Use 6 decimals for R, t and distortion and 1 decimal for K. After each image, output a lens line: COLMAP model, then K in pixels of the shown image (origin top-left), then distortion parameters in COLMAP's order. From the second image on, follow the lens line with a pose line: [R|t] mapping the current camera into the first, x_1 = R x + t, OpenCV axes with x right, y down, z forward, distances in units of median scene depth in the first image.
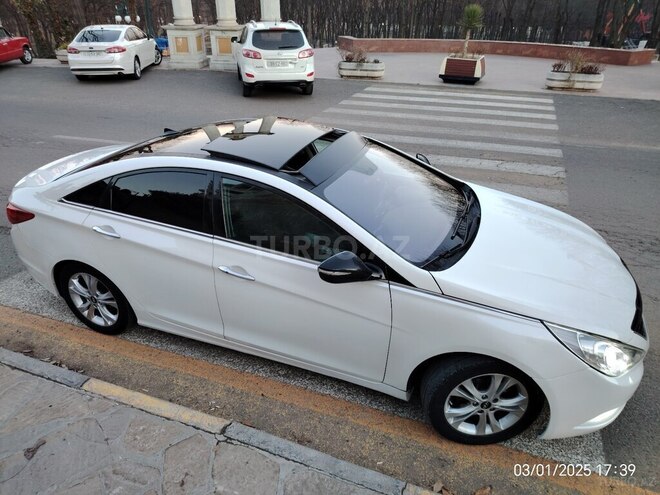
lens RADIAL K [[457.9, 0, 327.0], [0, 457.9, 247.6], [0, 0, 1]] dist [0.011926, -0.010360]
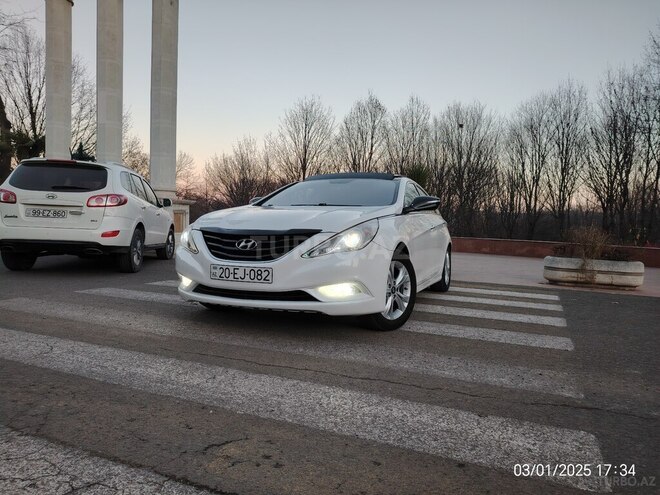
lens RADIAL K [[457.9, 0, 329.4], [0, 457.9, 249.5], [0, 0, 1]] dist [0.011926, -0.010360]
pose [[0.997987, 0.034474, -0.053226, 0.235465], [-0.054359, 0.897292, -0.438077, -0.114682], [0.032657, 0.440089, 0.897360, 0.455664]]
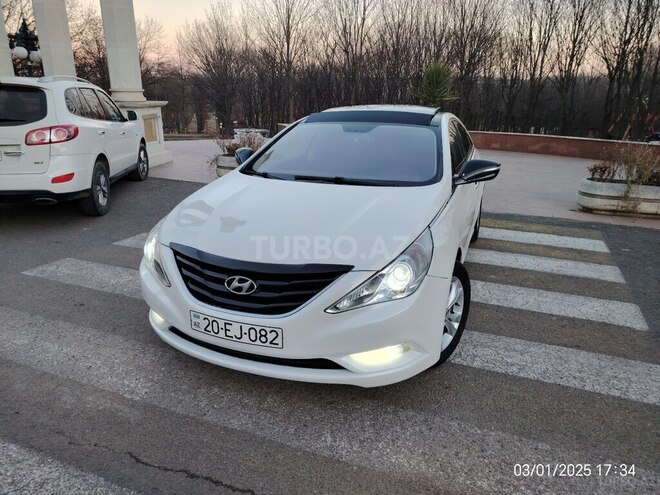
lens RADIAL K [[457.9, 0, 330.3], [0, 457.9, 249.0], [0, 0, 1]] dist [0.011926, -0.010360]
pose [[0.999603, 0.021430, -0.018314, 0.212453], [-0.024432, 0.982681, -0.183687, -0.207975], [0.014060, 0.184061, 0.982814, 0.510237]]
